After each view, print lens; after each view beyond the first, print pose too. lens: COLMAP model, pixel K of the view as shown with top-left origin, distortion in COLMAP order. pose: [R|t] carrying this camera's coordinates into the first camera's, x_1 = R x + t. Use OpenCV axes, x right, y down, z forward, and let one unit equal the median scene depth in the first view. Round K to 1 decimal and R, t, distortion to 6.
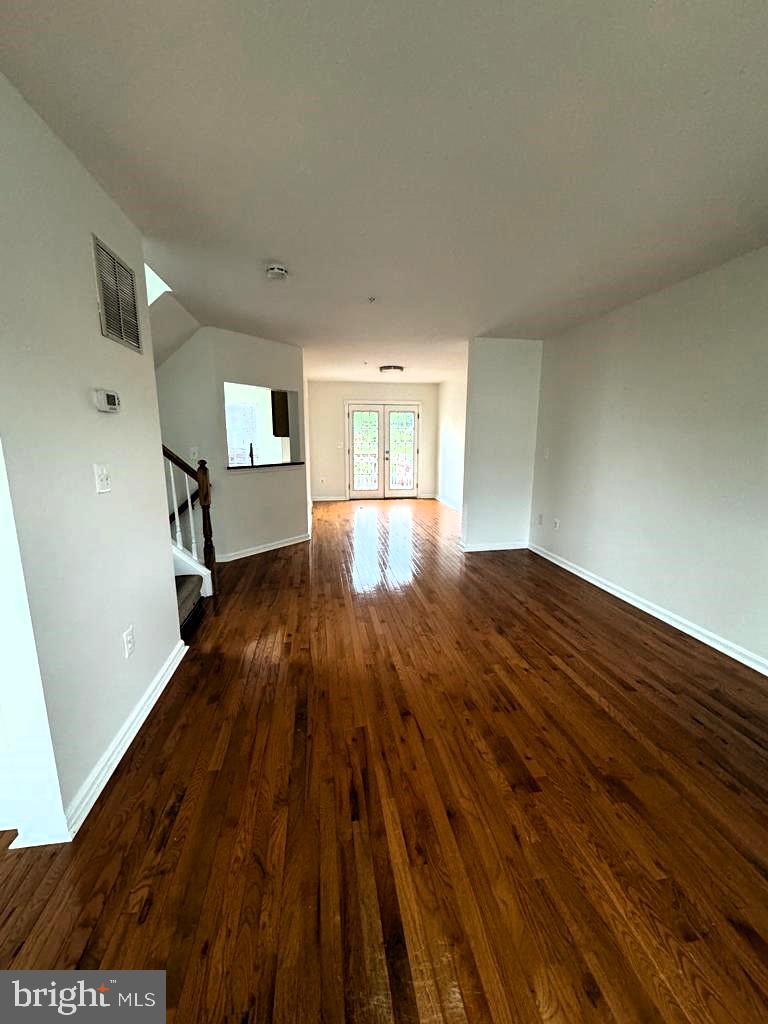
lens RADIAL K [[411.6, 0, 384.0], [0, 411.6, 512.0], [0, 0, 1]] dist [0.000365, 0.000001]
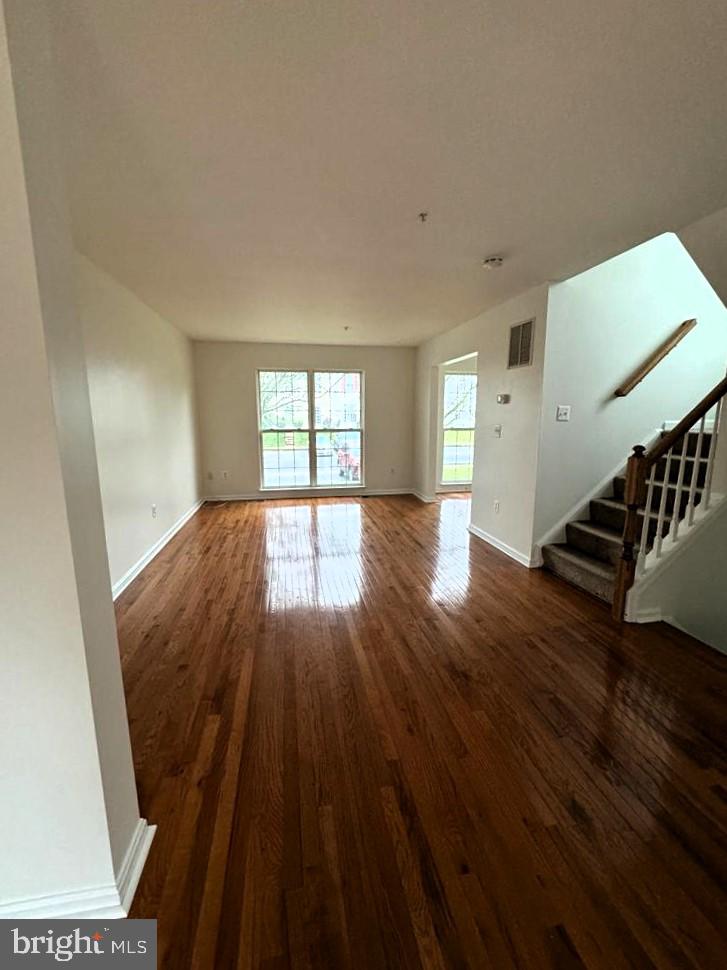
lens RADIAL K [[389.9, 0, 363.5], [0, 389.9, 485.0], [0, 0, 1]] dist [0.000365, 0.000001]
pose [[-0.999646, 0.014334, -0.022427, 0.075580], [0.005473, 0.935290, 0.353839, -0.303193], [0.026048, 0.353591, -0.935037, 1.651404]]
